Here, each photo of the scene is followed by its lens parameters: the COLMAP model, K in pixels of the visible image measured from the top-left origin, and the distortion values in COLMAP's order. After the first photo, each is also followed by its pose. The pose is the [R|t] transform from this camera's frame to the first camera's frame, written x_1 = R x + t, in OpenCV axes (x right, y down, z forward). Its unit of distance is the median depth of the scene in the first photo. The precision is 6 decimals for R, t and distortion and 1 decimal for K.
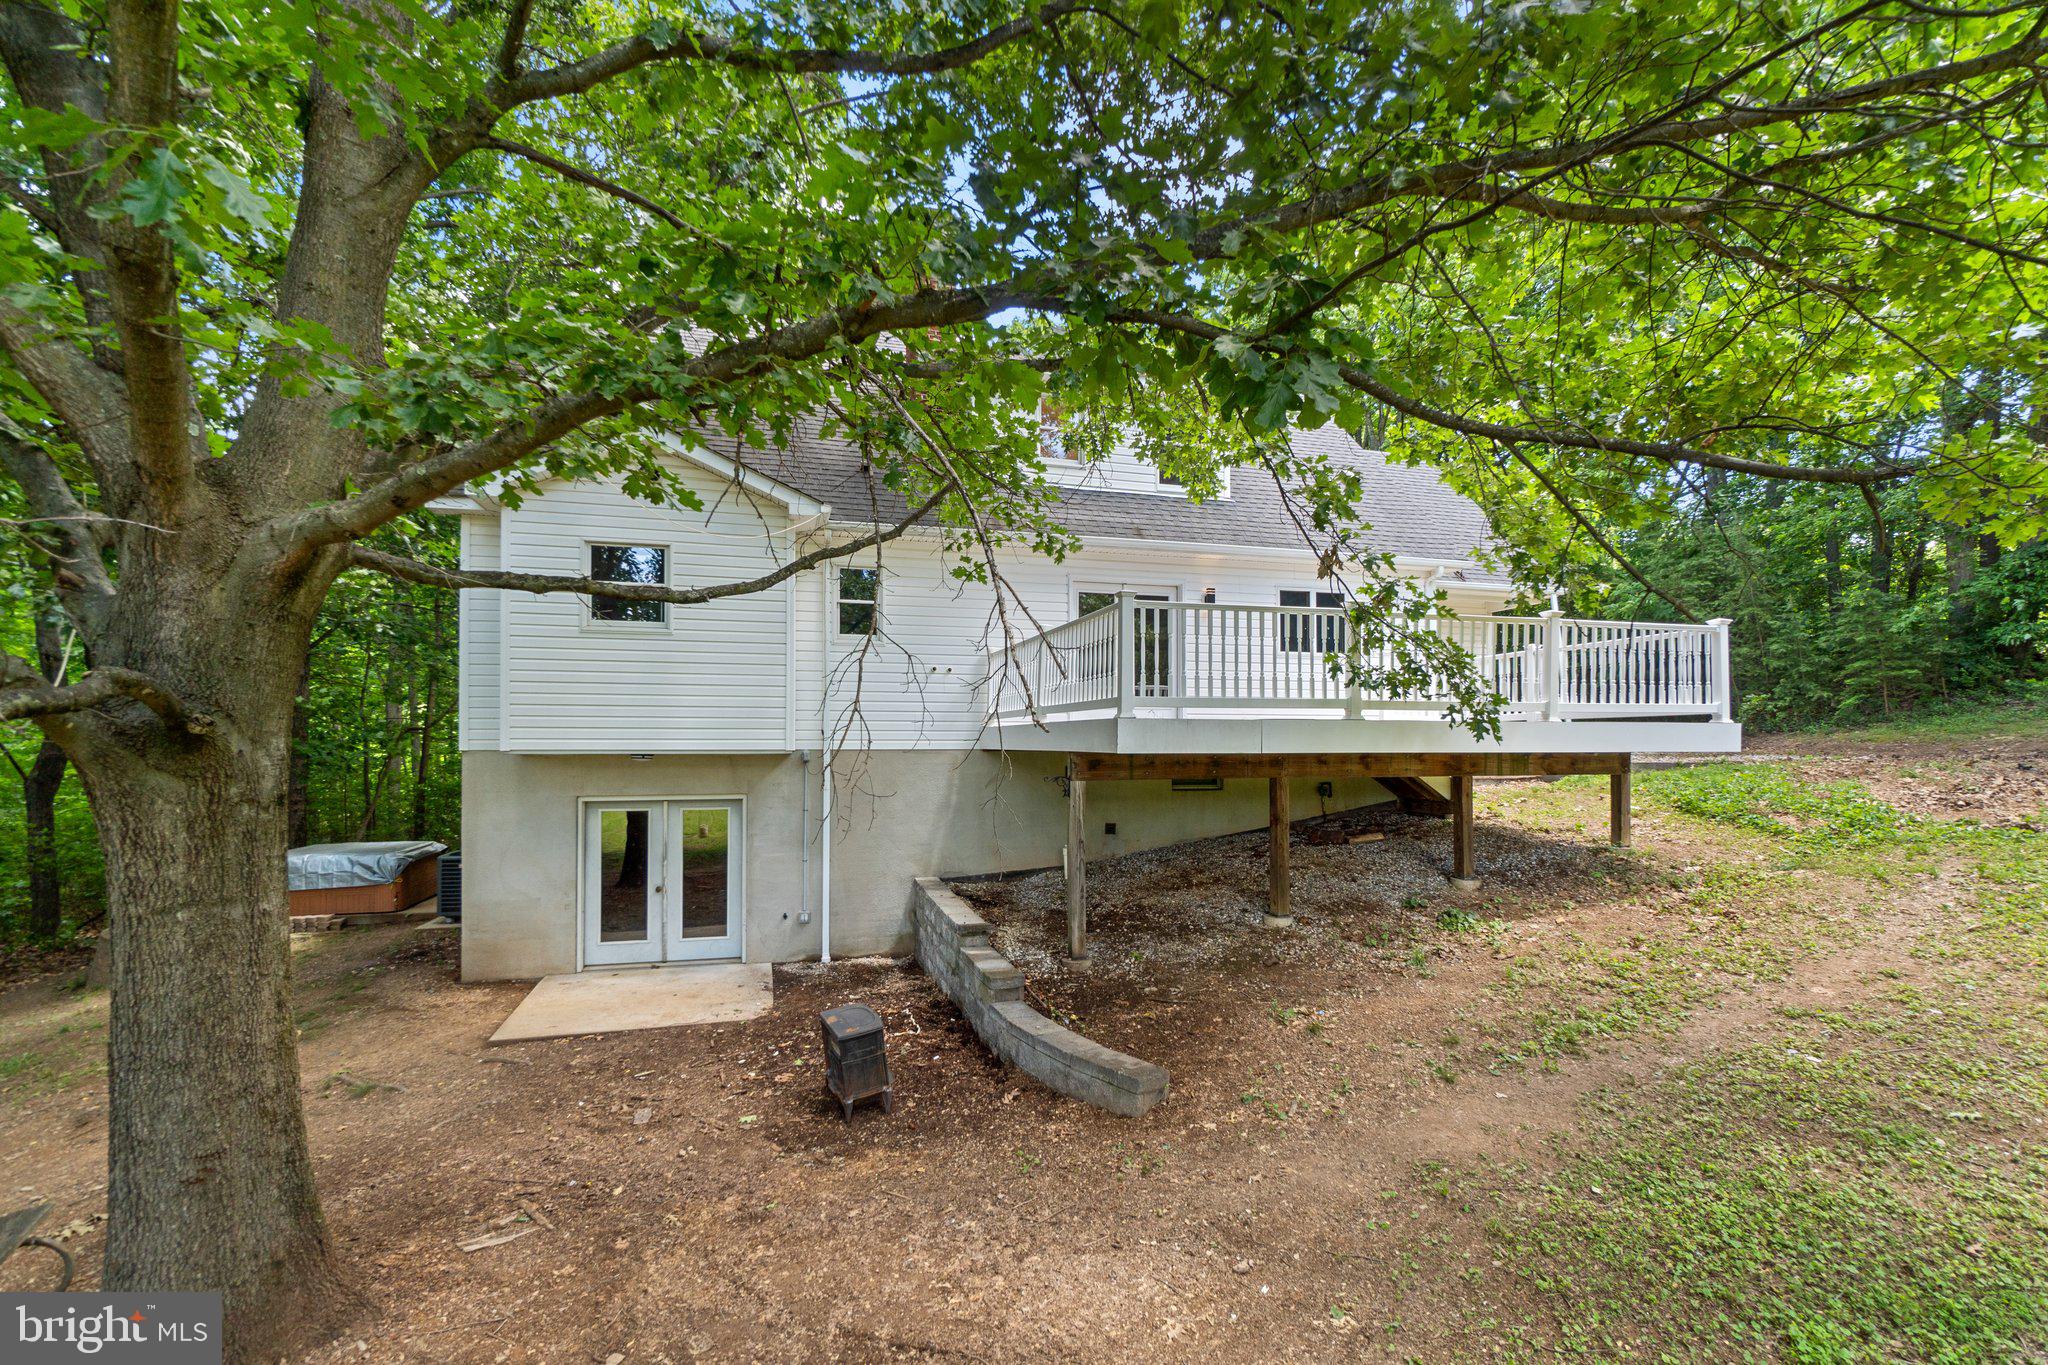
lens RADIAL K [[864.0, 0, 1029.3], [0, 864.0, 741.7], [0, 0, 1]] dist [0.000624, 0.000068]
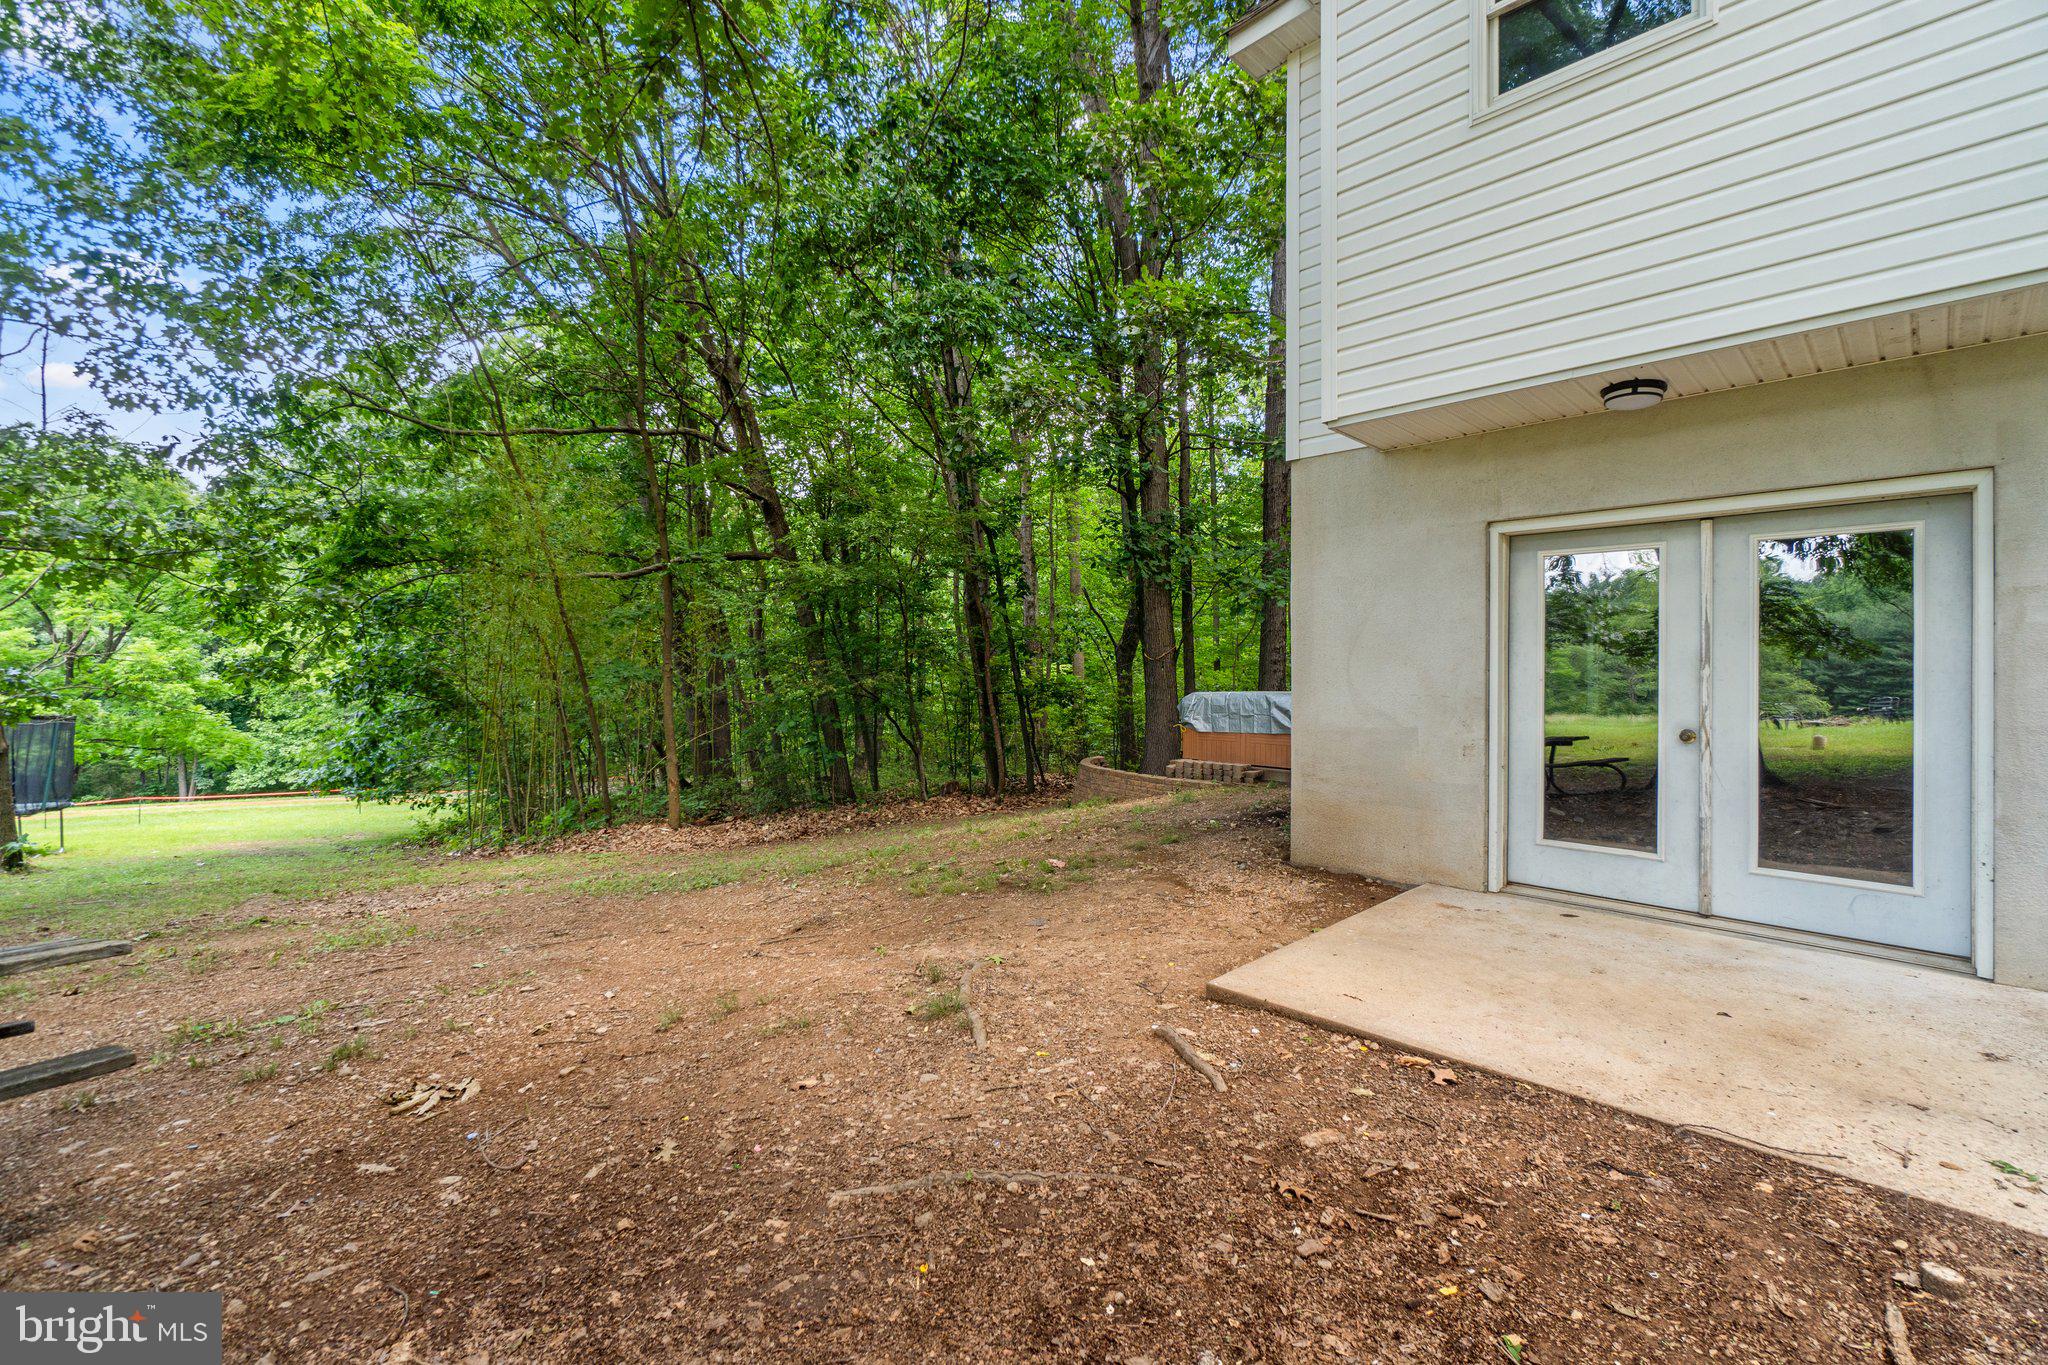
lens RADIAL K [[883.7, 0, 1021.8], [0, 883.7, 672.0], [0, 0, 1]] dist [0.000676, 0.000106]
pose [[0.460678, -0.002465, -0.887564, -0.221412], [0.002844, 0.999995, -0.001302, 0.153428], [0.887563, -0.001924, 0.460683, 0.576135]]
